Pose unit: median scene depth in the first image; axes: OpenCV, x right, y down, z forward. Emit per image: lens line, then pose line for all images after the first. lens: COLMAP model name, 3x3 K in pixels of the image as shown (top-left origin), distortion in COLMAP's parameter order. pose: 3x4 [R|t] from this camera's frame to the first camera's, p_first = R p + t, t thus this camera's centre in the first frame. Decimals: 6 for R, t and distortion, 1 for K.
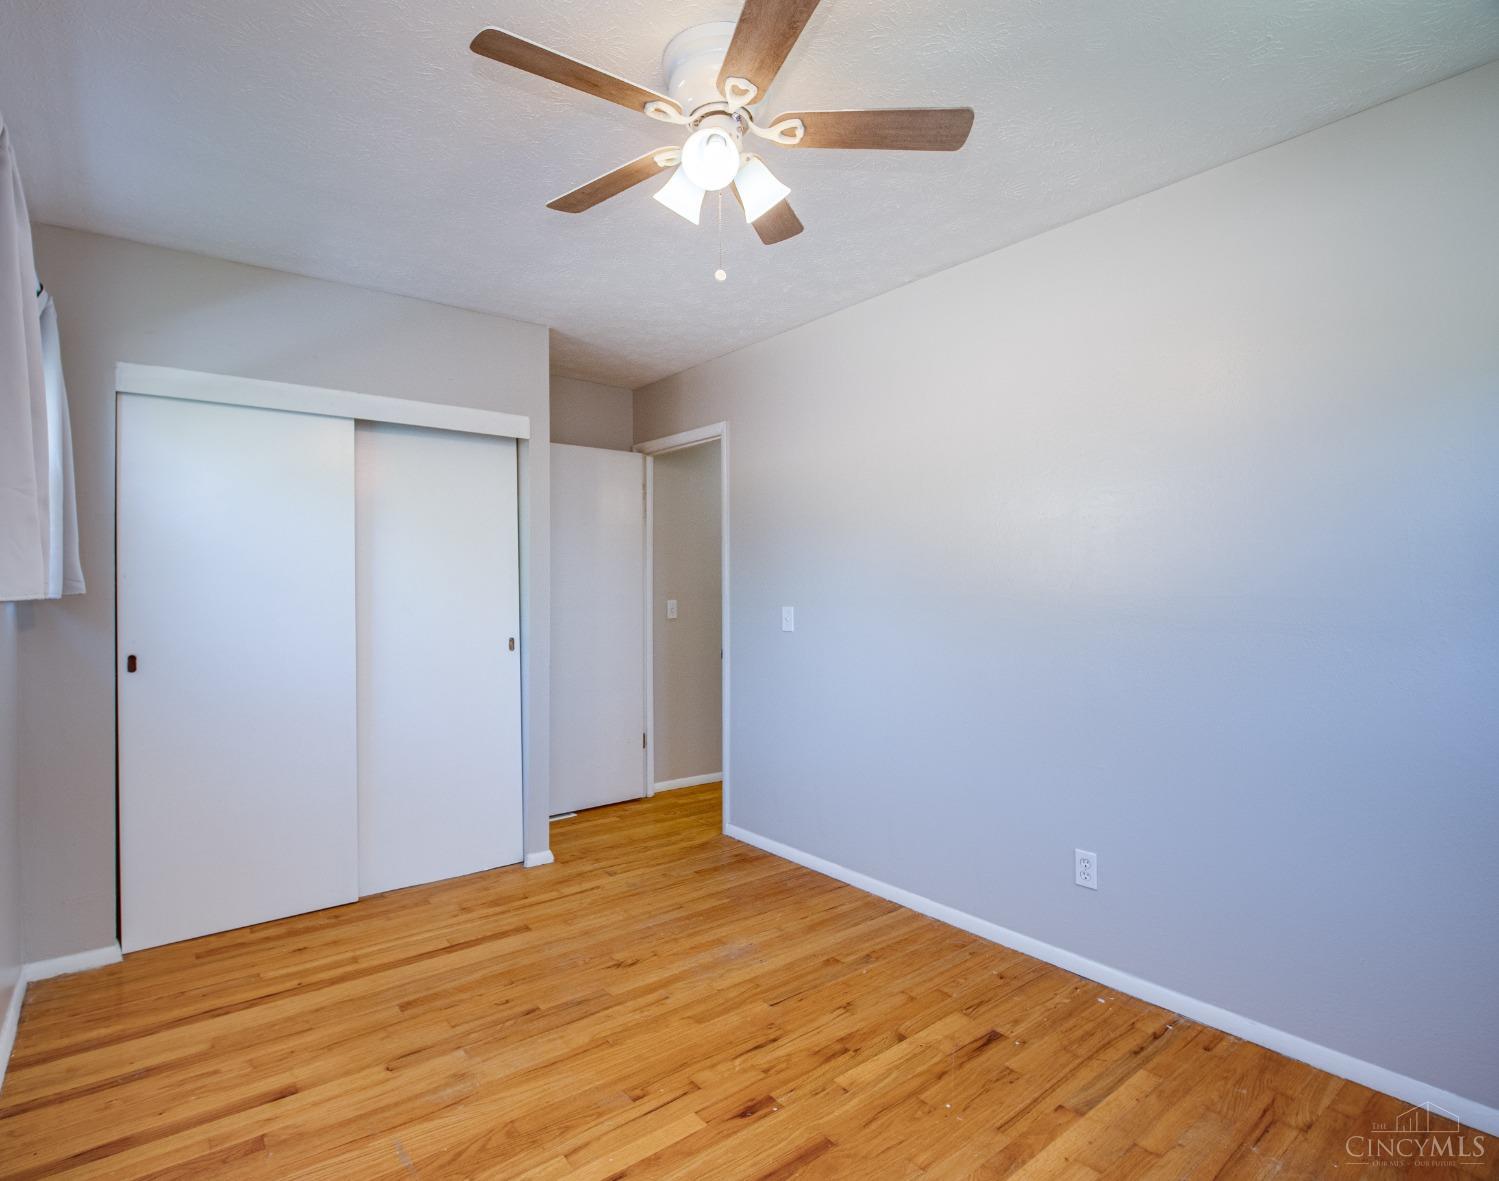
lens RADIAL K [[799.1, 0, 749.1], [0, 799.1, 593.7], [0, 0, 1]] dist [-0.000315, -0.000032]
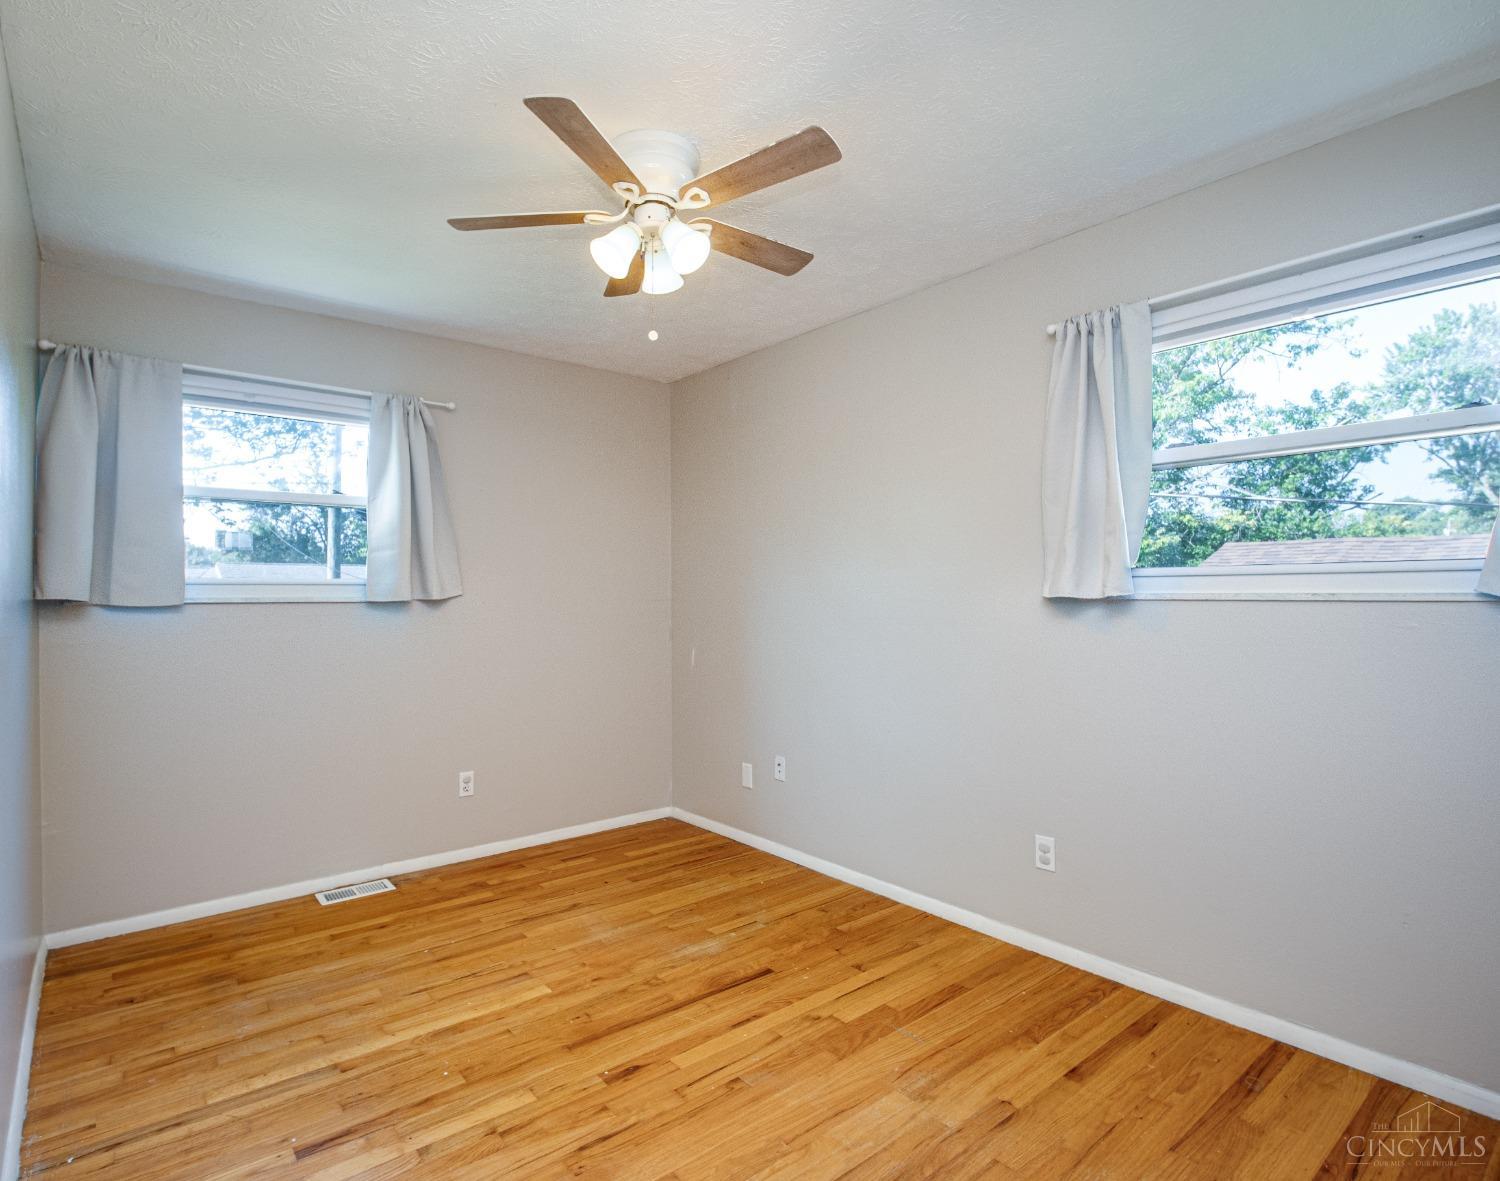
lens RADIAL K [[794.5, 0, 750.4], [0, 794.5, 593.6], [0, 0, 1]] dist [0.000325, 0.000041]
pose [[-0.999734, 0.009435, -0.021063, -0.137983], [0.009528, 0.999945, -0.004317, -0.000509], [0.021022, -0.004516, -0.999769, 1.960576]]
